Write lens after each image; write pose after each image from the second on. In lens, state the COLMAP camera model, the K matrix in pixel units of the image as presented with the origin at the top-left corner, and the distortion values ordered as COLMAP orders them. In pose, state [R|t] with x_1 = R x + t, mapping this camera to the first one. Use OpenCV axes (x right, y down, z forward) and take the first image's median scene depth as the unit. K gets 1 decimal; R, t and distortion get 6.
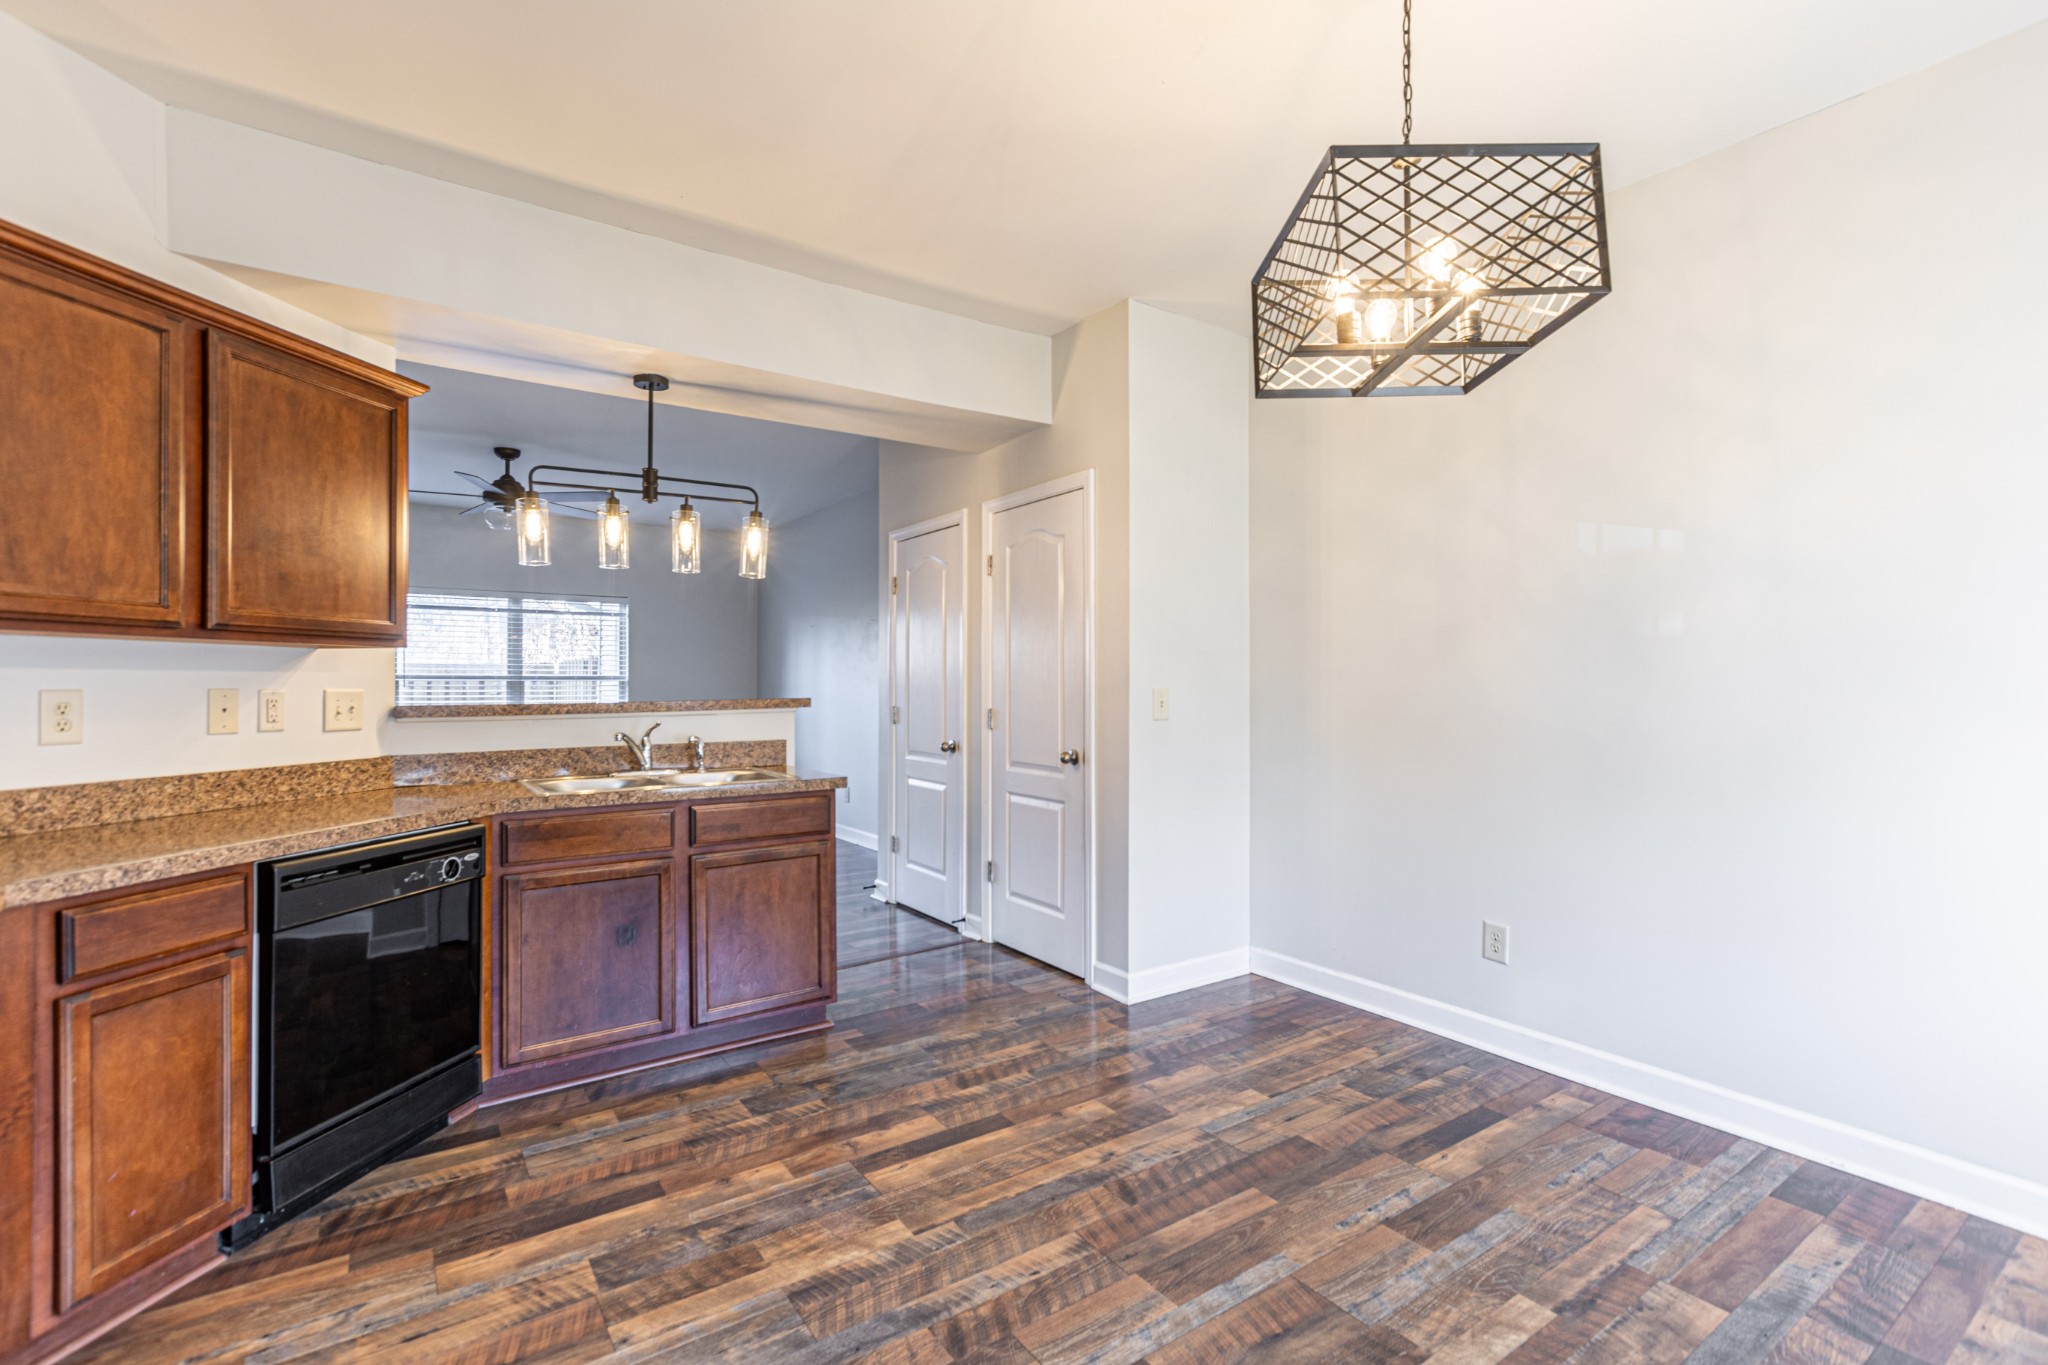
lens RADIAL K [[919.9, 0, 1026.6], [0, 919.9, 684.2], [0, 0, 1]] dist [0.001744, -0.000958]
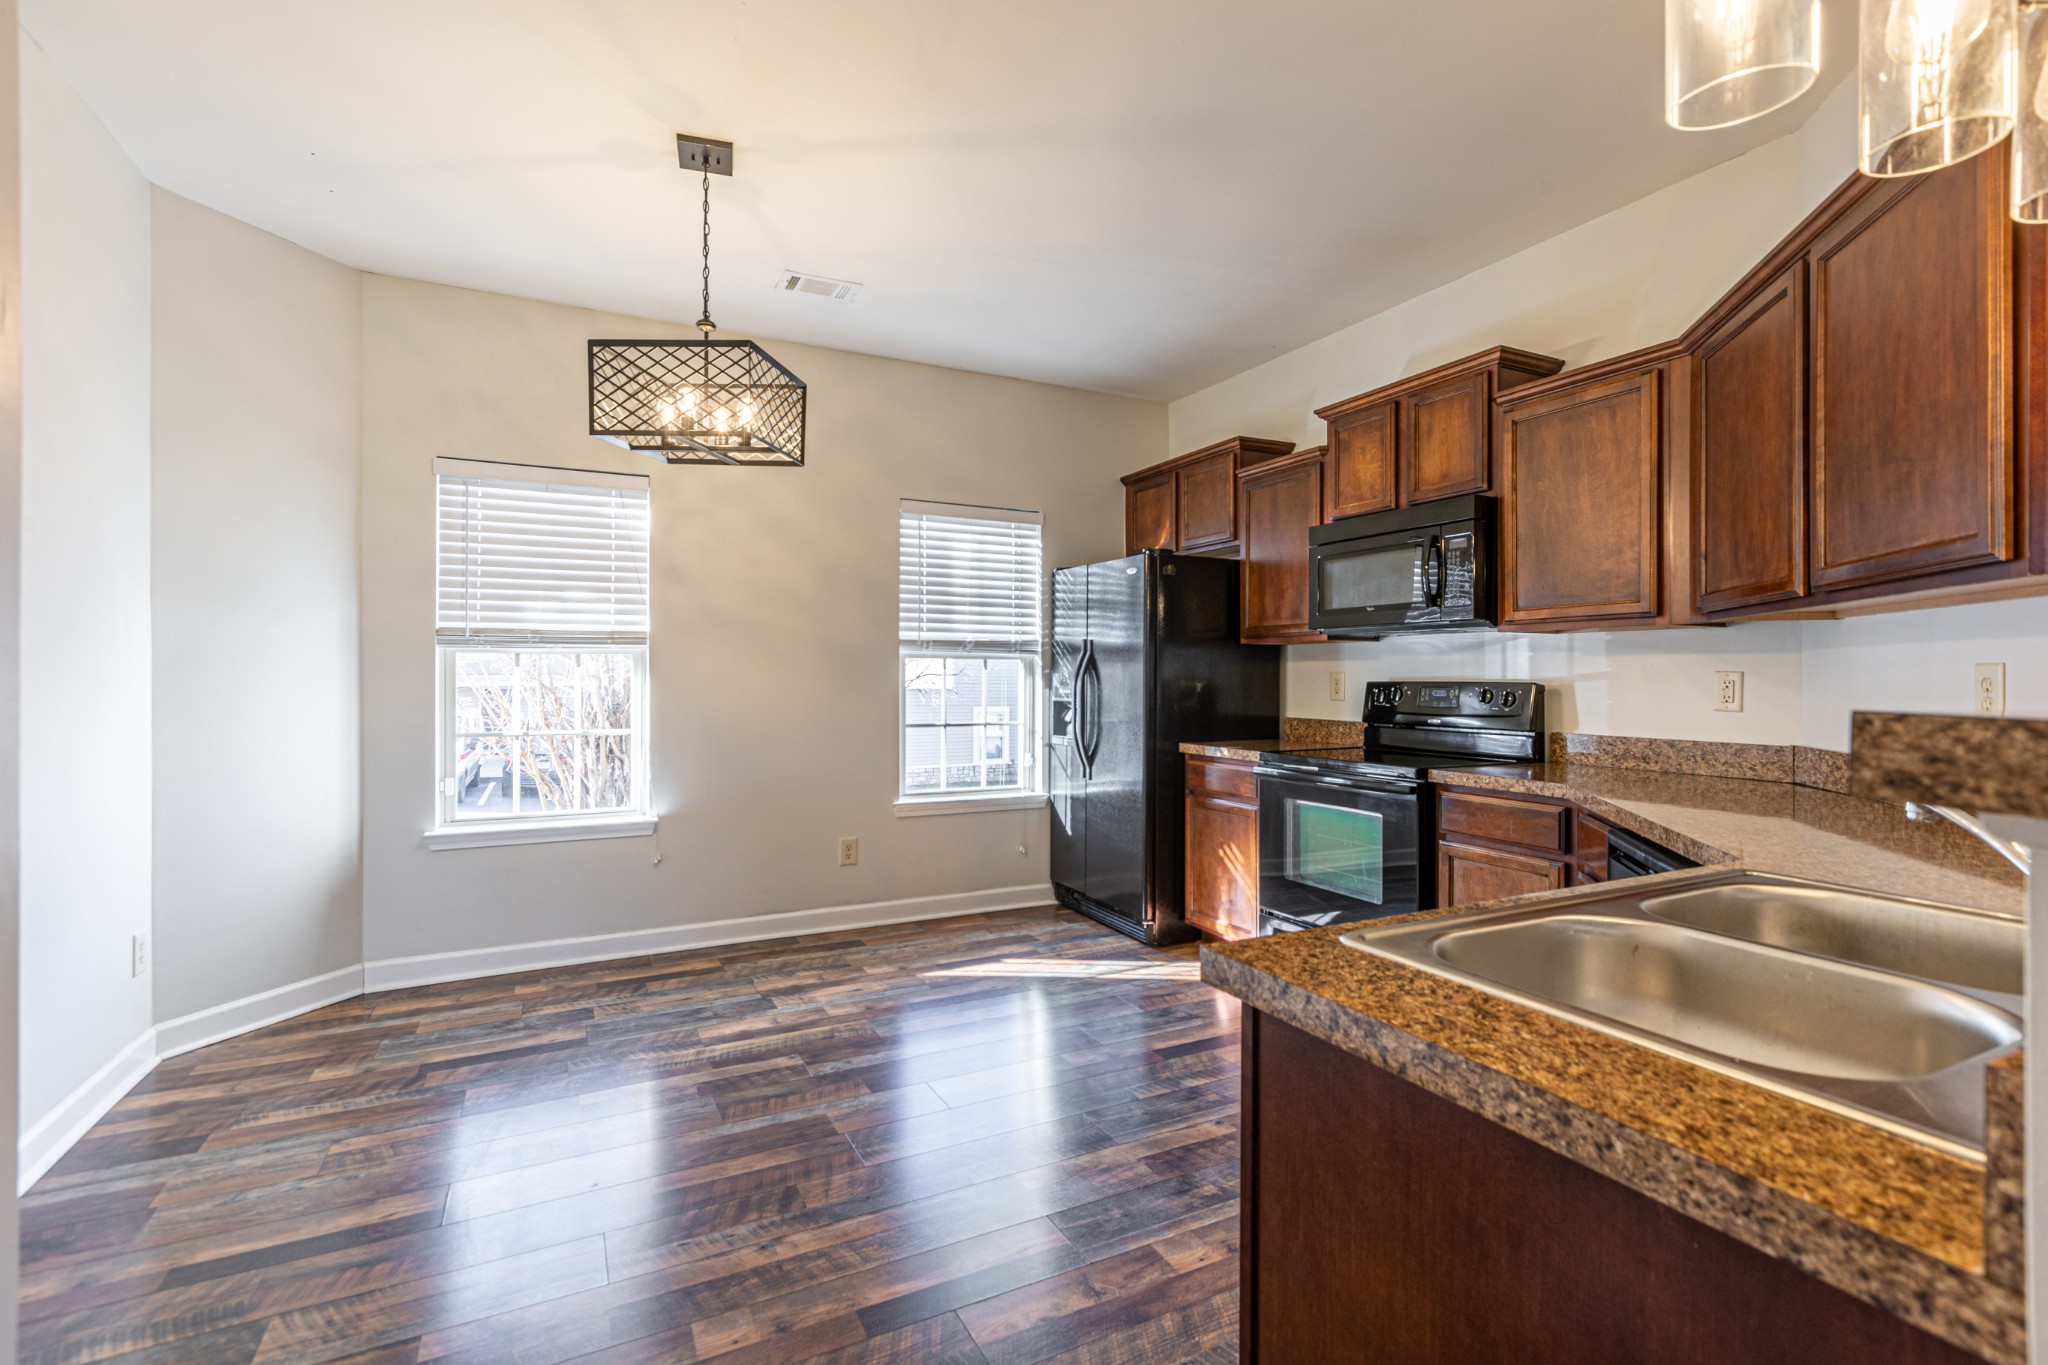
lens RADIAL K [[919.9, 0, 1028.4], [0, 919.9, 676.0], [0, 0, 1]] dist [0.001744, -0.000958]
pose [[-0.991017, -0.001029, 0.133732, -0.224094], [-0.000901, 0.999999, 0.001017, 0.014527], [-0.133733, 0.000887, -0.991017, 1.634005]]
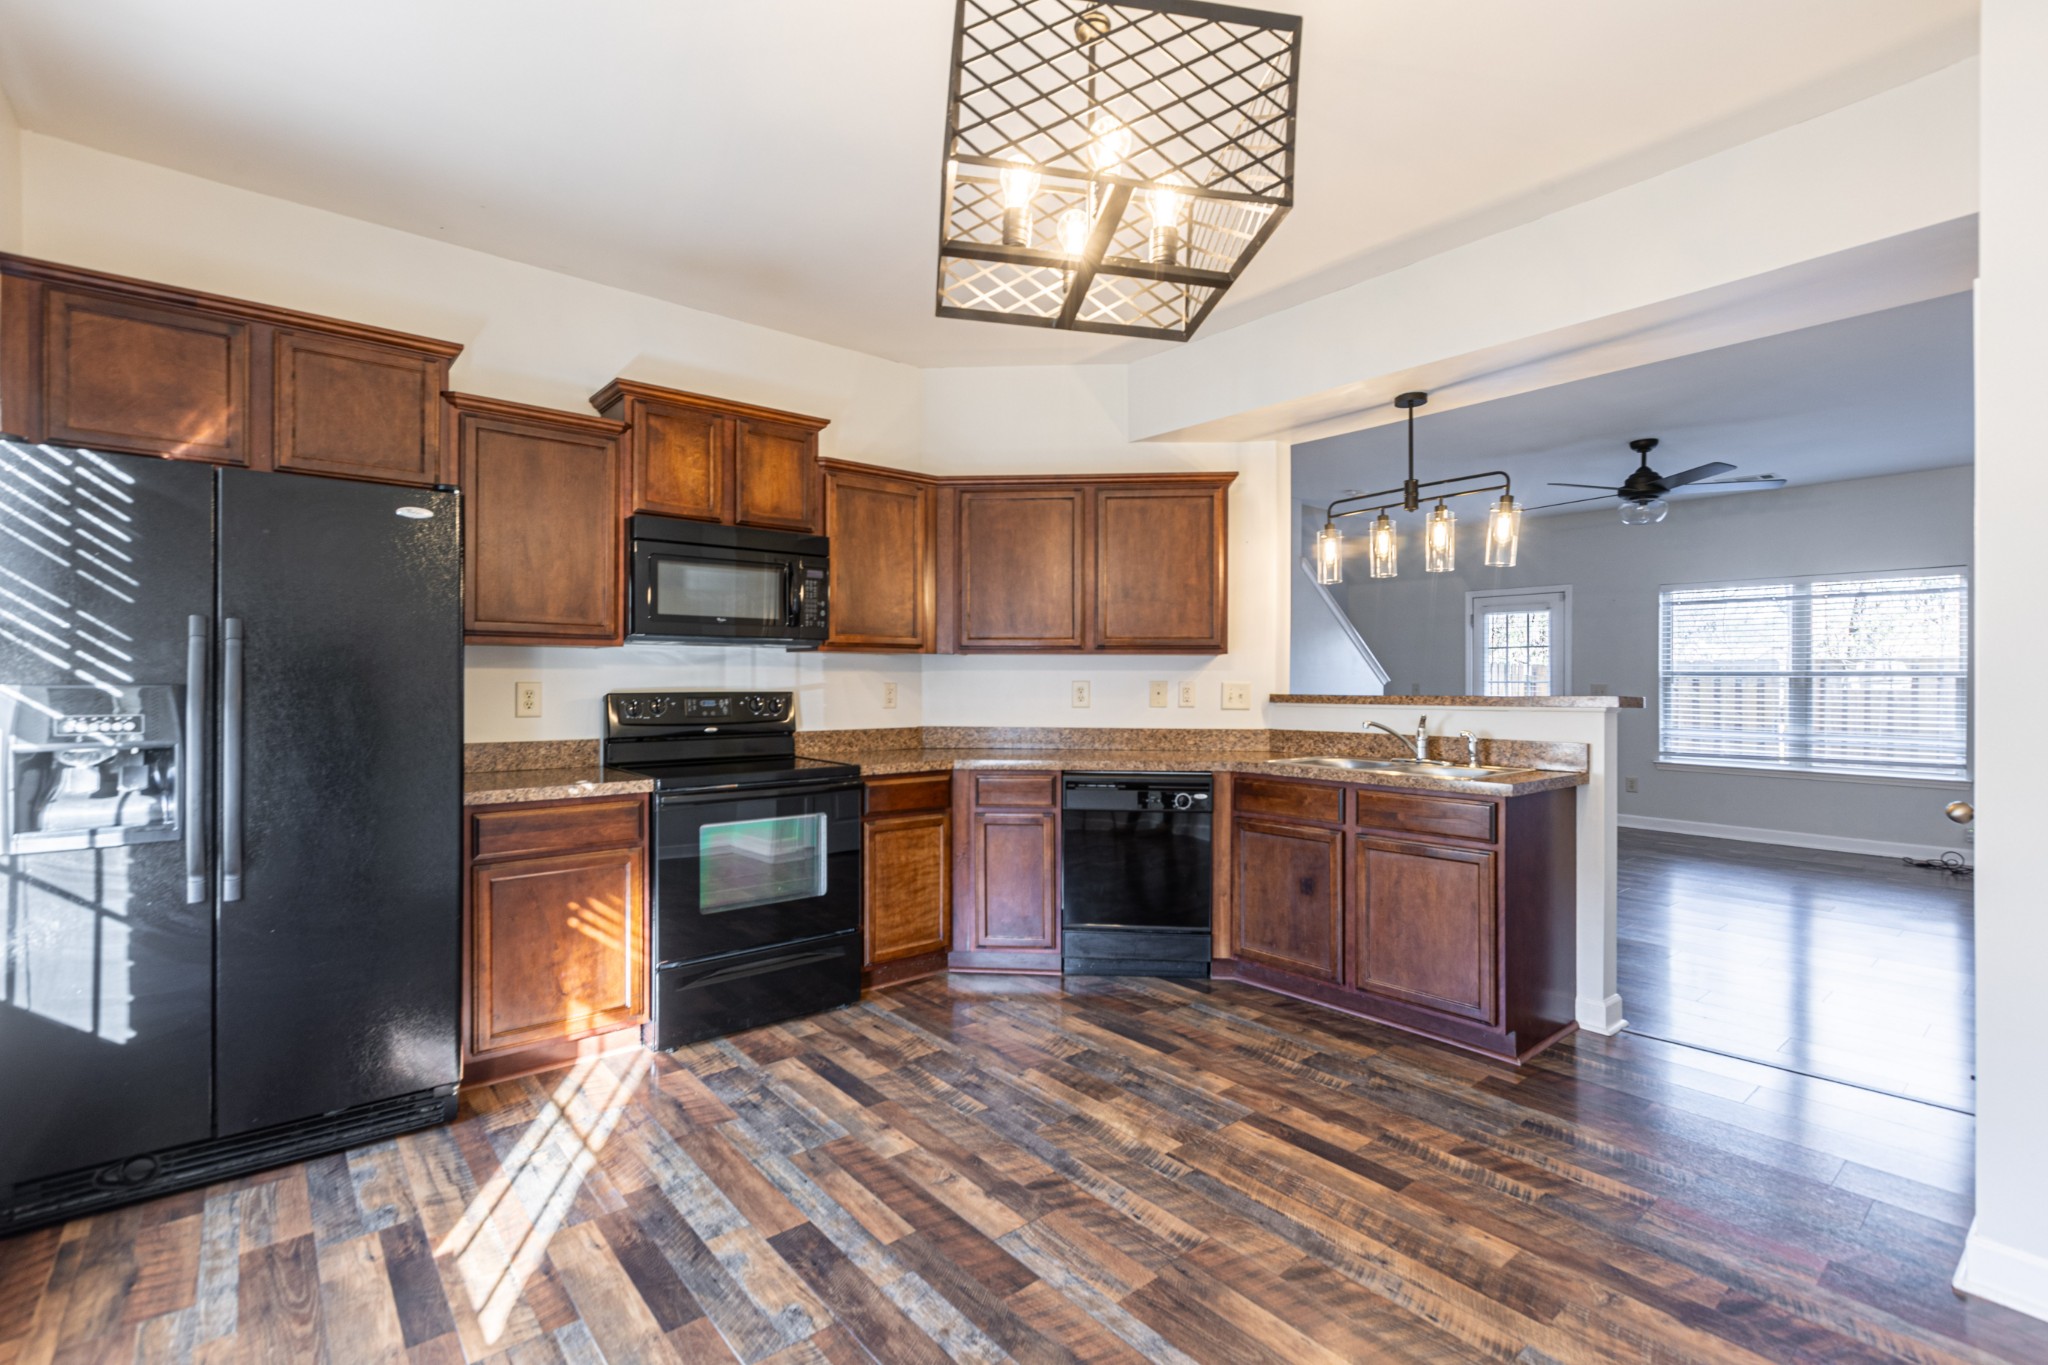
lens RADIAL K [[919.9, 0, 1013.8], [0, 919.9, 680.0], [0, 0, 1]] dist [0.001744, -0.000958]
pose [[0.080048, 0.000921, -0.996791, 0.806178], [-0.003335, 0.999994, 0.000656, 0.002604], [0.996785, 0.003272, 0.080051, 0.568738]]
